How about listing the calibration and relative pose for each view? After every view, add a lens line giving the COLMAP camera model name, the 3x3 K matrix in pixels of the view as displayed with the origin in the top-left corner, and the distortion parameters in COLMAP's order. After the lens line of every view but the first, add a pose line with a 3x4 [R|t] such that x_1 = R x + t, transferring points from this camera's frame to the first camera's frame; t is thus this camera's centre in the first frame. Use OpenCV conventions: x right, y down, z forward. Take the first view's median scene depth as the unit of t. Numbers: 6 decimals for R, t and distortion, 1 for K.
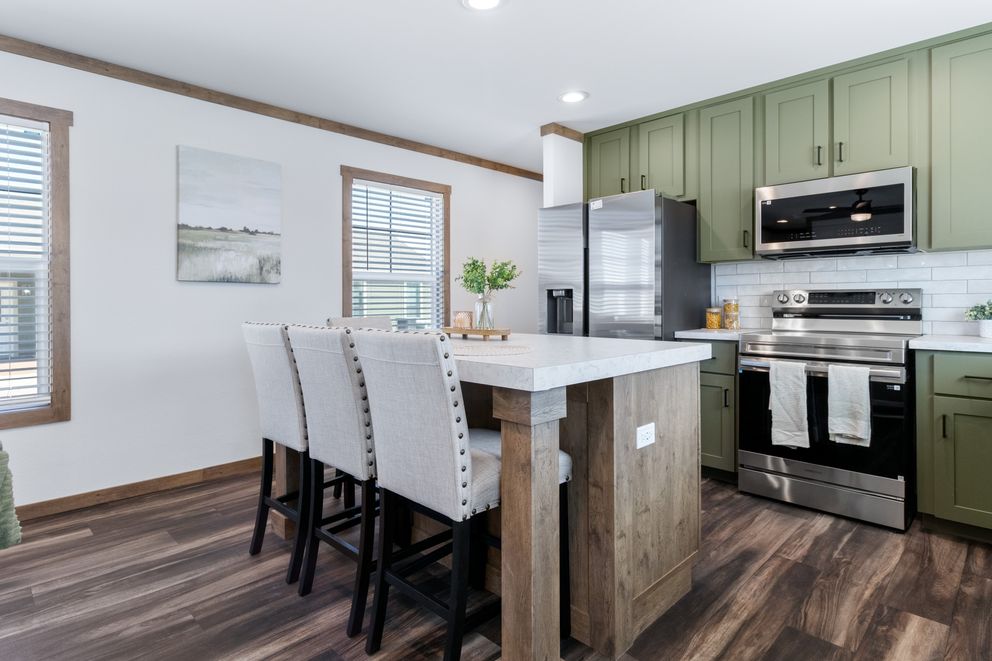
lens RADIAL K [[526.9, 0, 497.6], [0, 526.9, 303.3], [0, 0, 1]] dist [0.000622, 0.000791]
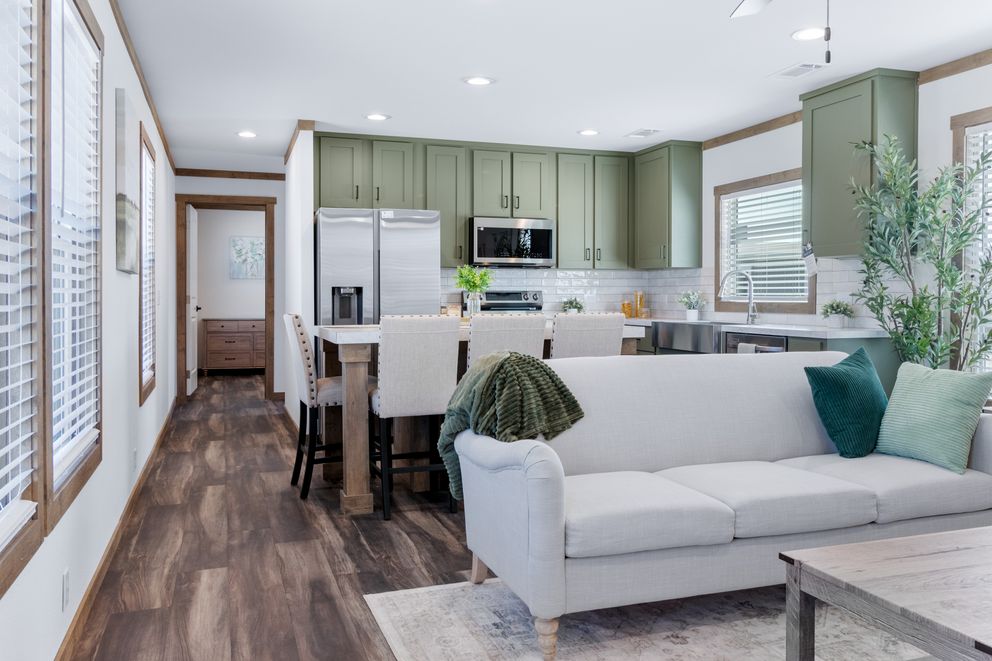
lens RADIAL K [[800.8, 0, 493.3], [0, 800.8, 305.1], [0, 0, 1]] dist [0.000350, 0.002007]
pose [[0.439954, -0.004676, 0.898008, -1.584652], [0.003670, 0.999987, 0.003408, 0.007170], [-0.898013, 0.001797, 0.439966, 0.028720]]
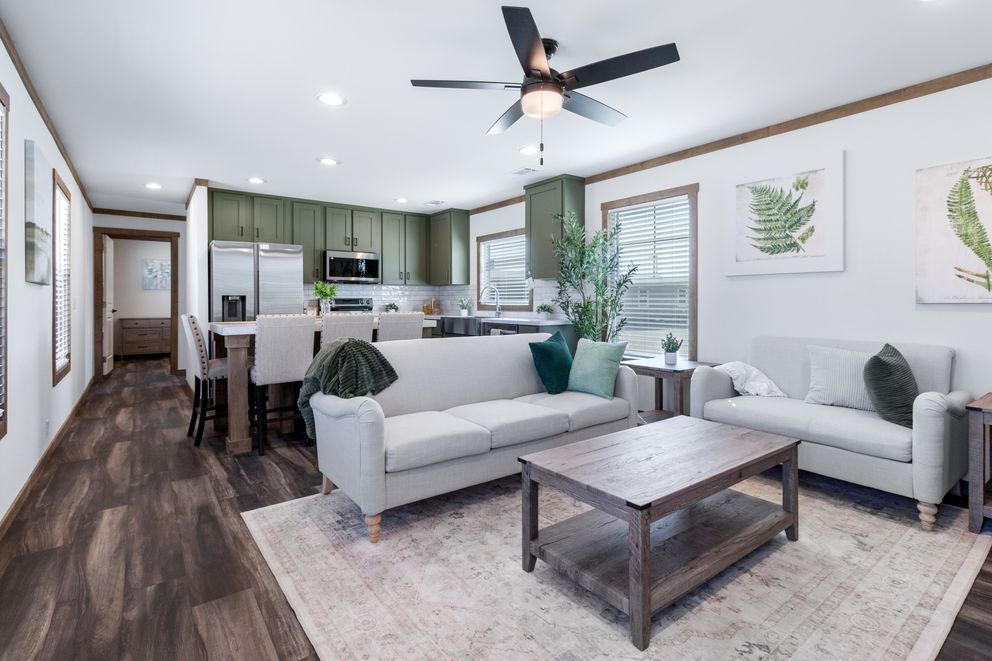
lens RADIAL K [[478.0, 0, 495.5], [0, 478.0, 302.7], [0, 0, 1]] dist [0.005895, 0.000719]
pose [[0.145115, 0.002141, 0.989412, -1.530733], [0.007627, 0.999966, -0.003282, 0.006434], [-0.989385, 0.008023, 0.145094, 0.043457]]
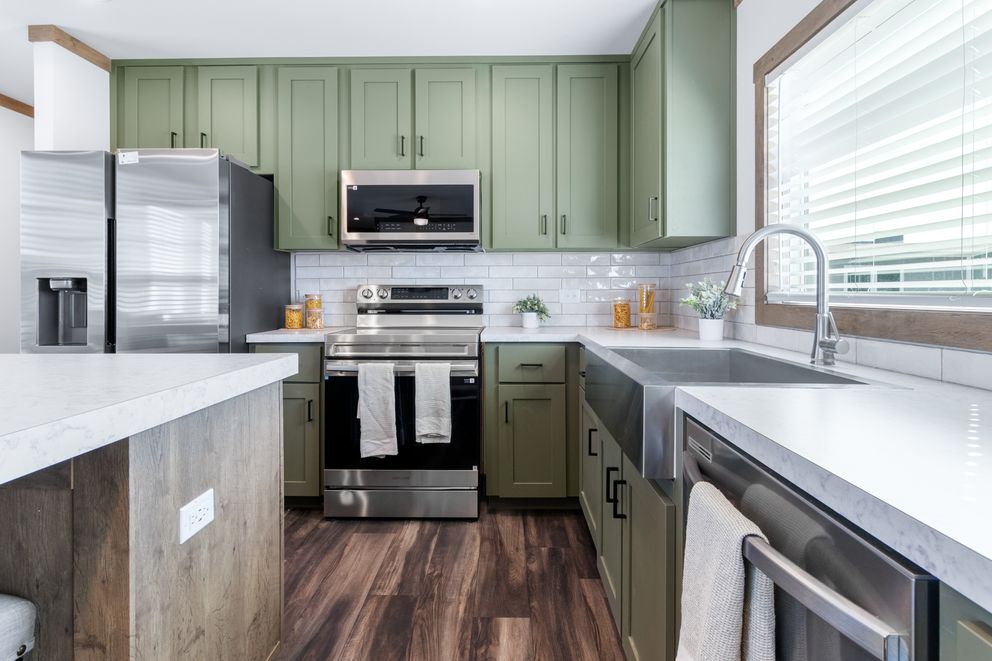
lens RADIAL K [[530.4, 0, 493.4], [0, 530.4, 295.1], [0, 0, 1]] dist [0.003406, 0.000041]
pose [[0.724448, 0.002365, 0.689325, 0.065575], [0.001890, 0.999984, -0.005417, -0.001033], [-0.689327, 0.005227, 0.724432, 0.196697]]
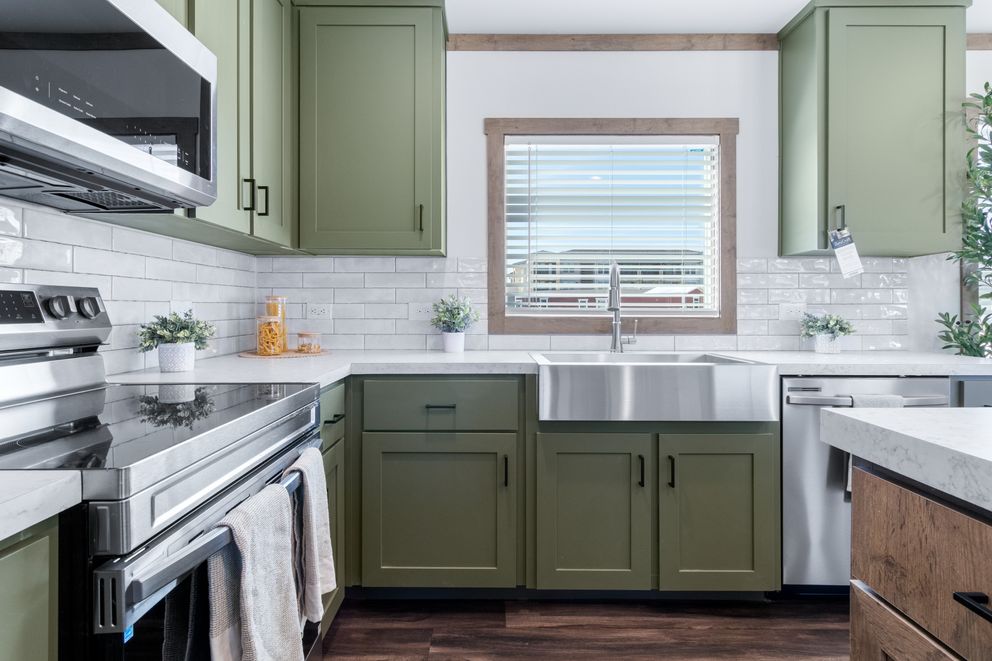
lens RADIAL K [[522.7, 0, 491.0], [0, 522.7, 313.4], [0, 0, 1]] dist [0.004408, 0.000533]
pose [[-0.698914, -0.001498, 0.715204, 0.210368], [0.007724, 0.999924, 0.009642, -0.007973], [-0.715164, 0.012263, -0.698849, 1.120569]]
